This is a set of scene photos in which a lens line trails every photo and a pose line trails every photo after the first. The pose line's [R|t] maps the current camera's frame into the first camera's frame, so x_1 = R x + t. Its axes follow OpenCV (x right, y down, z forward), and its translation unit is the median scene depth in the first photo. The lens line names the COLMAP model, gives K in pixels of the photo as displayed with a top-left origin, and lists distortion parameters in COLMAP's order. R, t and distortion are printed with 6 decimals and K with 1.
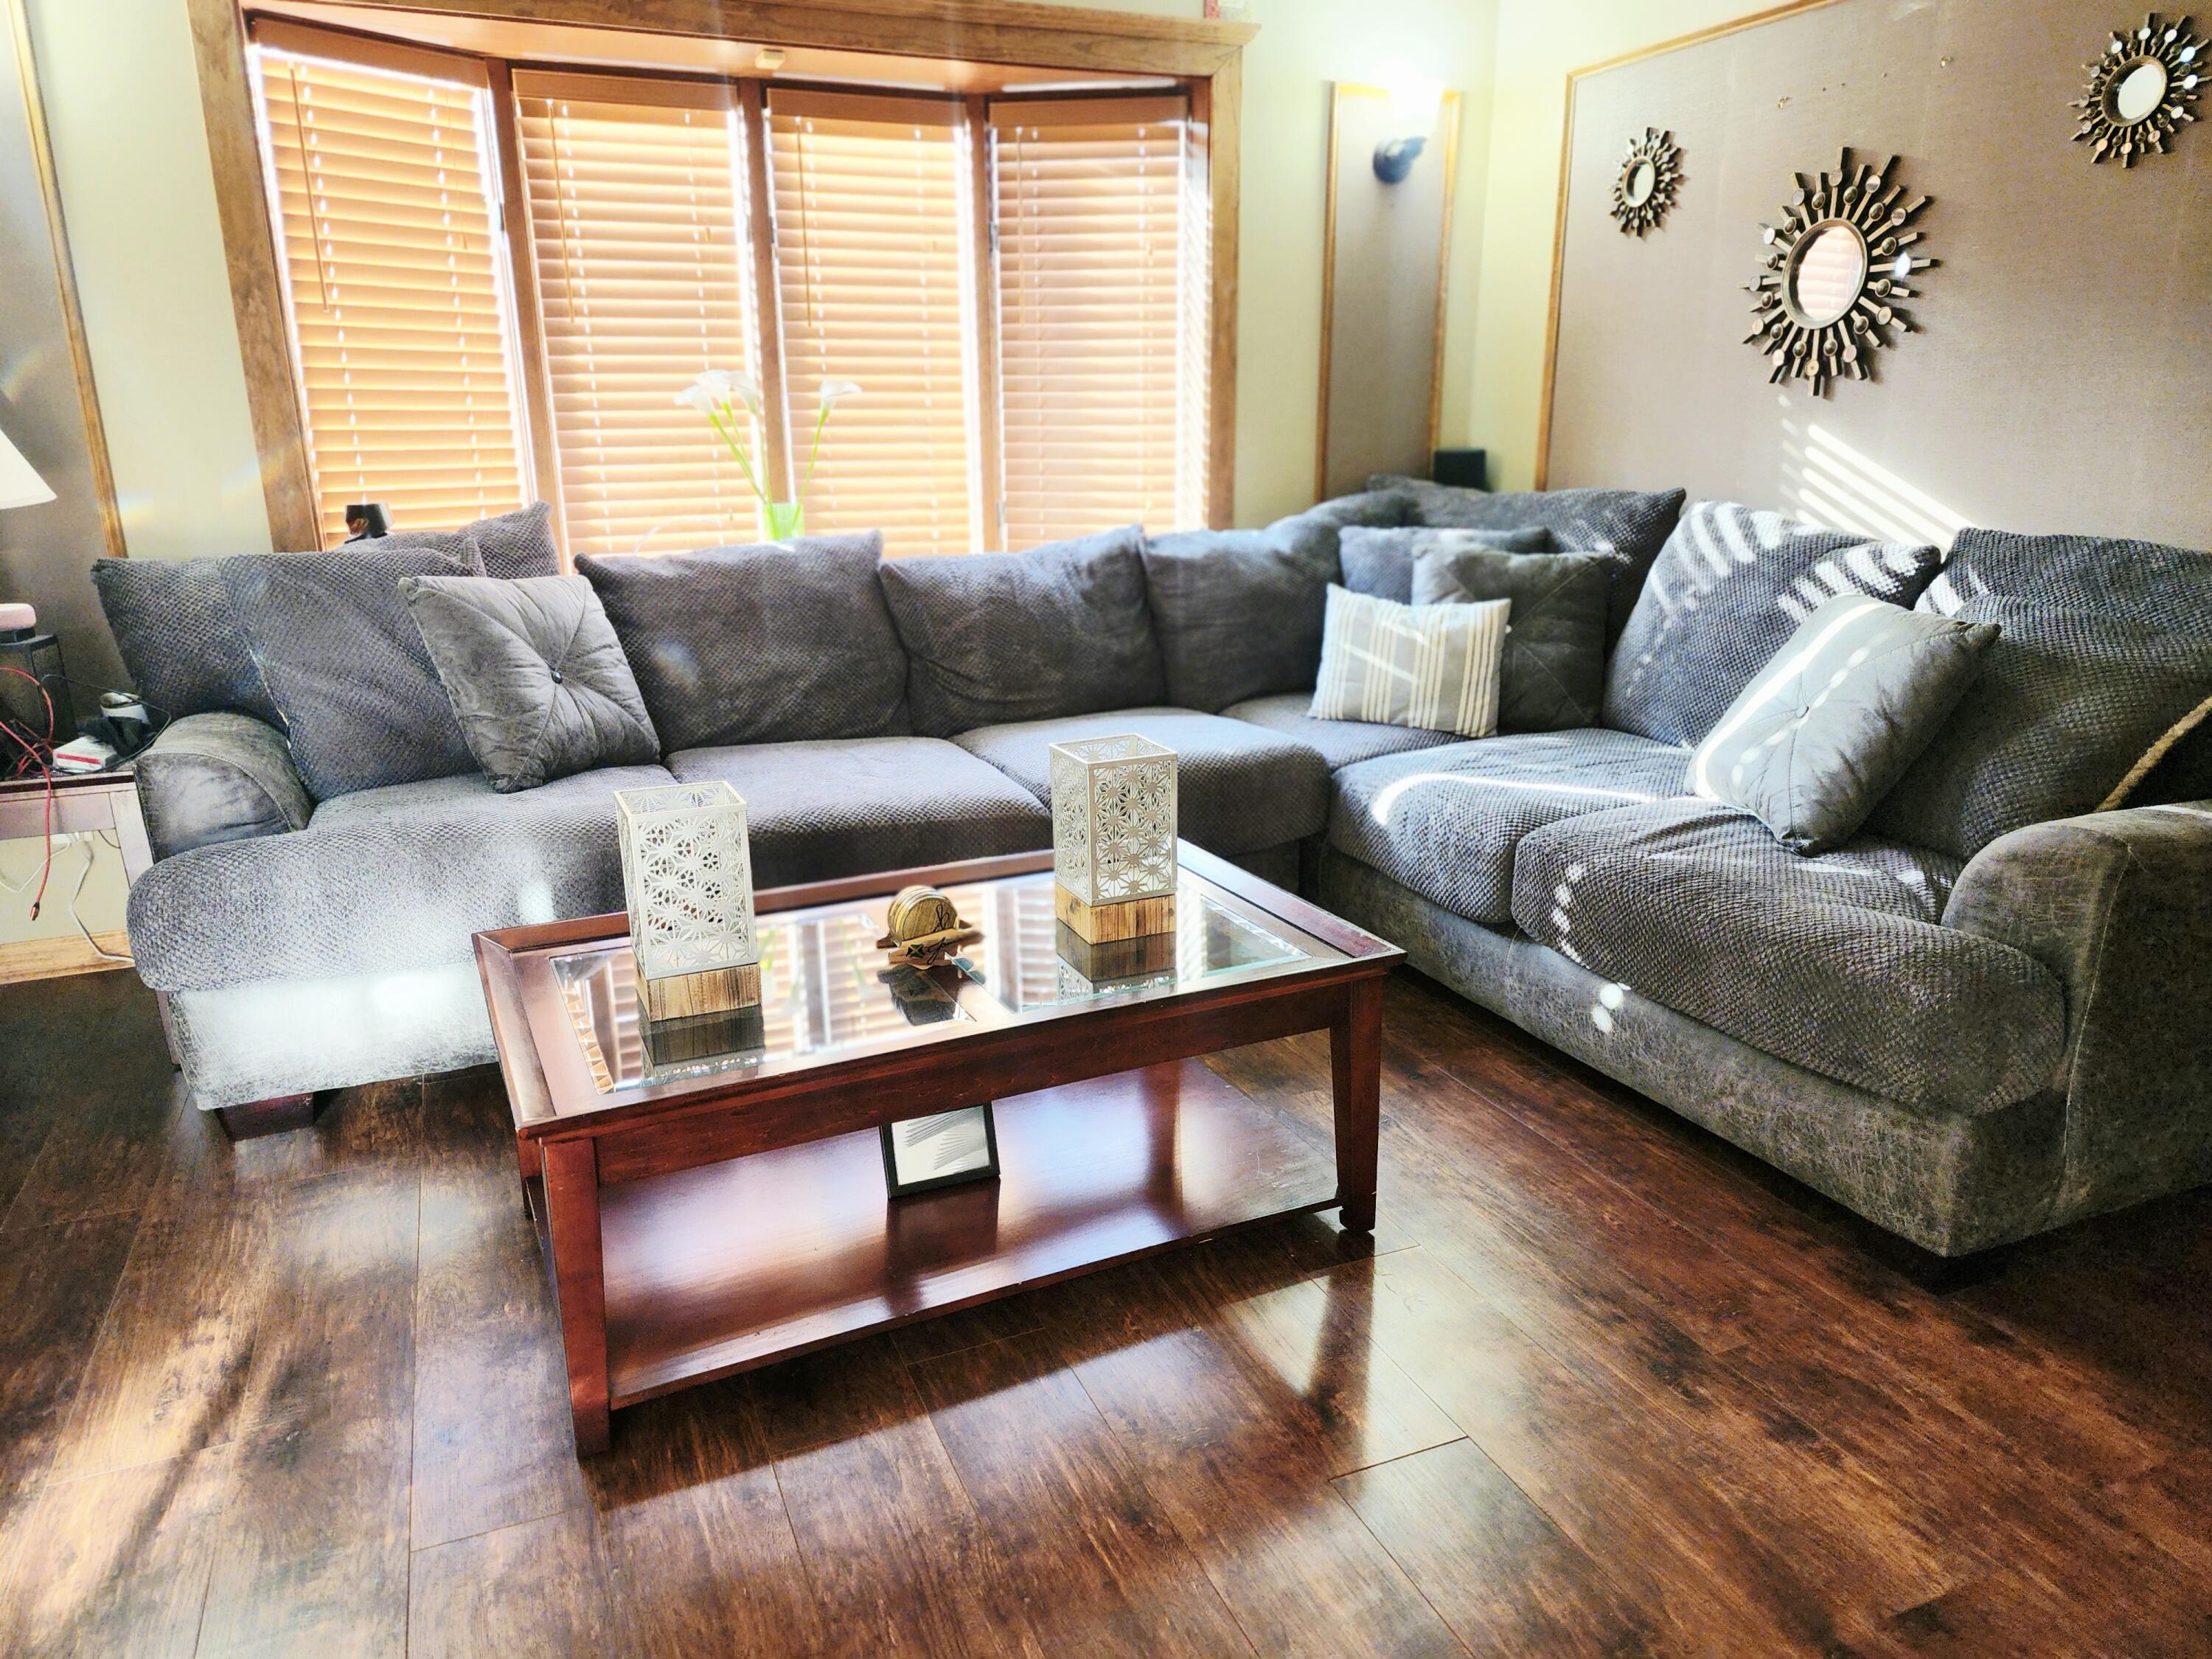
lens RADIAL K [[1468.9, 0, 1108.7], [0, 1468.9, 837.5], [0, 0, 1]] dist [0.000348, 0.000529]
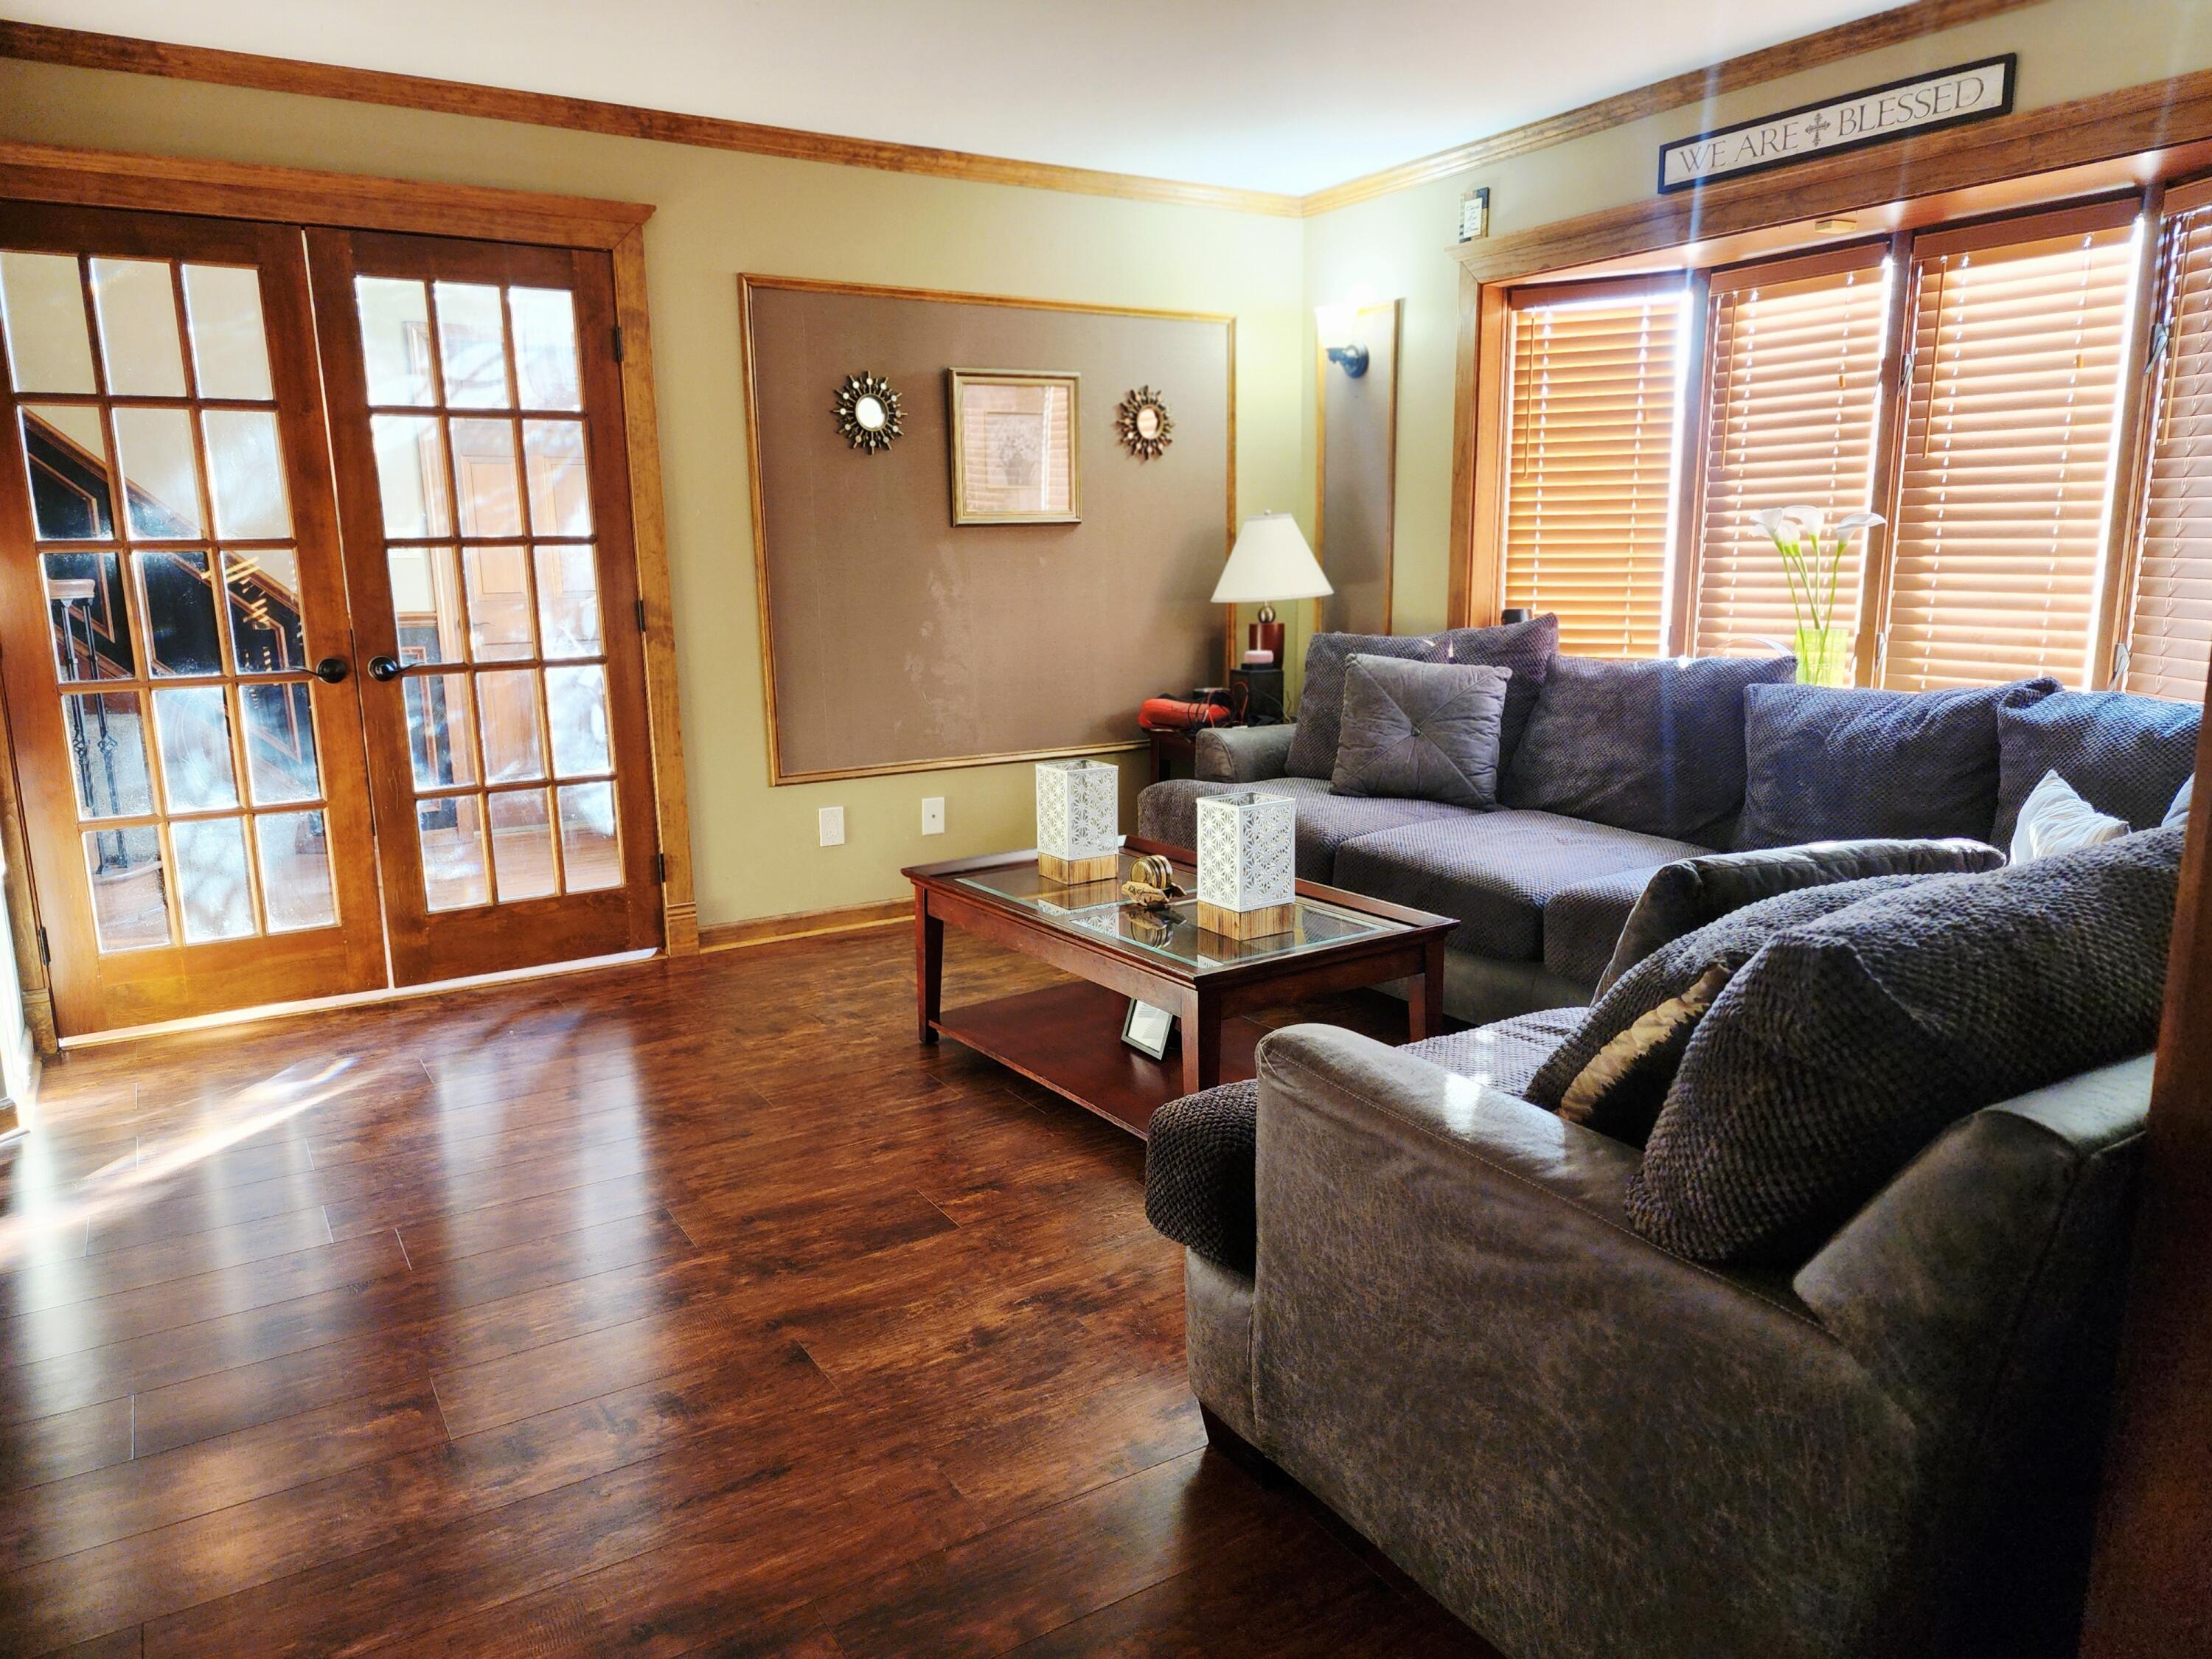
lens RADIAL K [[1468.9, 0, 1108.7], [0, 1468.9, 837.5], [0, 0, 1]] dist [0.000348, 0.000529]
pose [[0.158159, 0.198644, -0.967226, 0.791133], [-0.247964, 0.956155, 0.155824, -0.127118], [0.955772, 0.215193, 0.200481, 0.345873]]
